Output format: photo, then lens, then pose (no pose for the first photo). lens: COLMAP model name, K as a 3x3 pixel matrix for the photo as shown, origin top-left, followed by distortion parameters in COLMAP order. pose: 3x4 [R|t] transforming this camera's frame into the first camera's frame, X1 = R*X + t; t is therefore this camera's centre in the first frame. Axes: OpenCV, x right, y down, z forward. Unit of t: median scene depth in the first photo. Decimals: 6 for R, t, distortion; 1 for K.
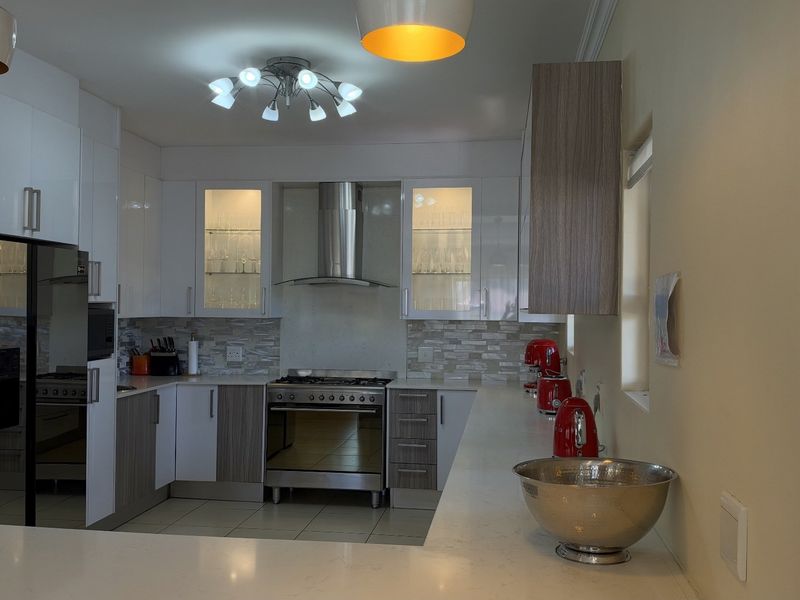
lens RADIAL K [[759.6, 0, 405.1], [0, 759.6, 298.9], [0, 0, 1]] dist [0.062830, 0.000000]
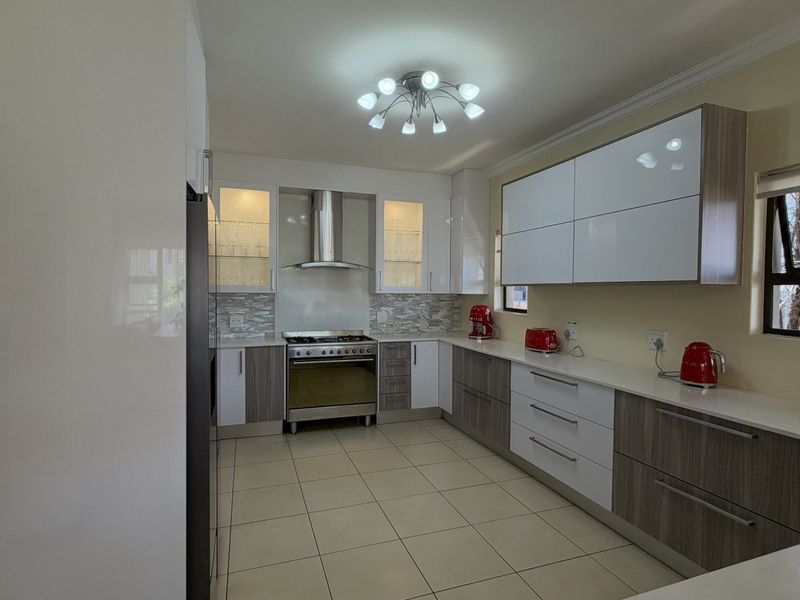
lens RADIAL K [[424.2, 0, 388.4], [0, 424.2, 302.5], [0, 0, 1]] dist [-0.000703, 0.001507]
pose [[0.892155, -0.017395, 0.451395, -0.355368], [-0.002016, 0.999095, 0.042487, 0.010930], [-0.451725, -0.038815, 0.891312, 0.291535]]
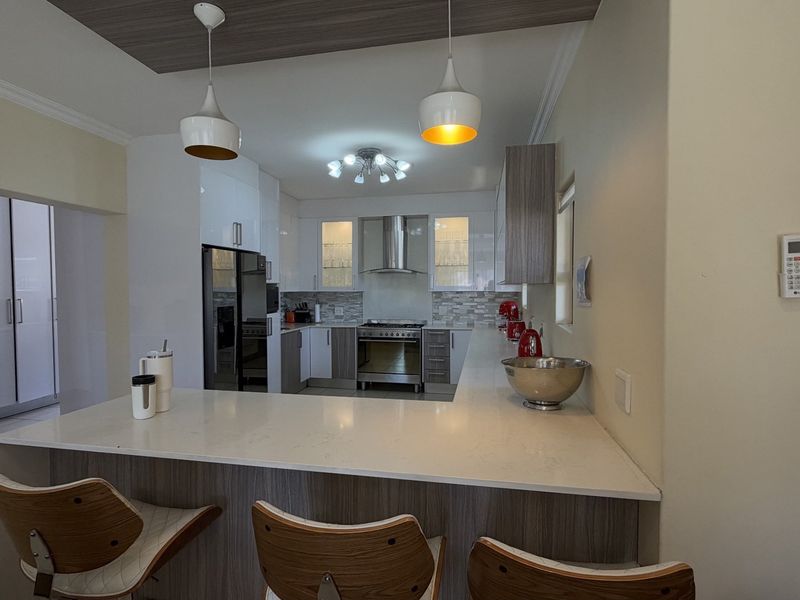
lens RADIAL K [[424.2, 0, 394.5], [0, 424.2, 297.0], [0, 0, 1]] dist [-0.000703, 0.001507]
pose [[0.997140, -0.009830, -0.074938, -0.013181], [0.012101, 0.999479, 0.029912, 0.009386], [0.074605, -0.030733, 0.996739, -0.019770]]
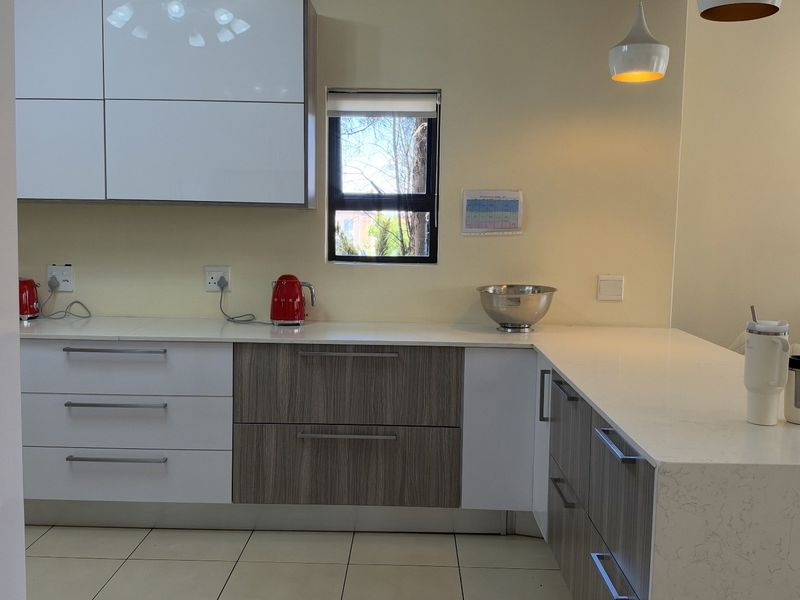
lens RADIAL K [[759.6, 0, 404.1], [0, 759.6, 303.4], [0, 0, 1]] dist [0.062830, 0.000000]
pose [[-0.145314, -0.115958, 0.982567, -0.555350], [-0.028435, 0.993187, 0.113006, 0.015198], [-0.988977, -0.011518, -0.147621, 0.525984]]
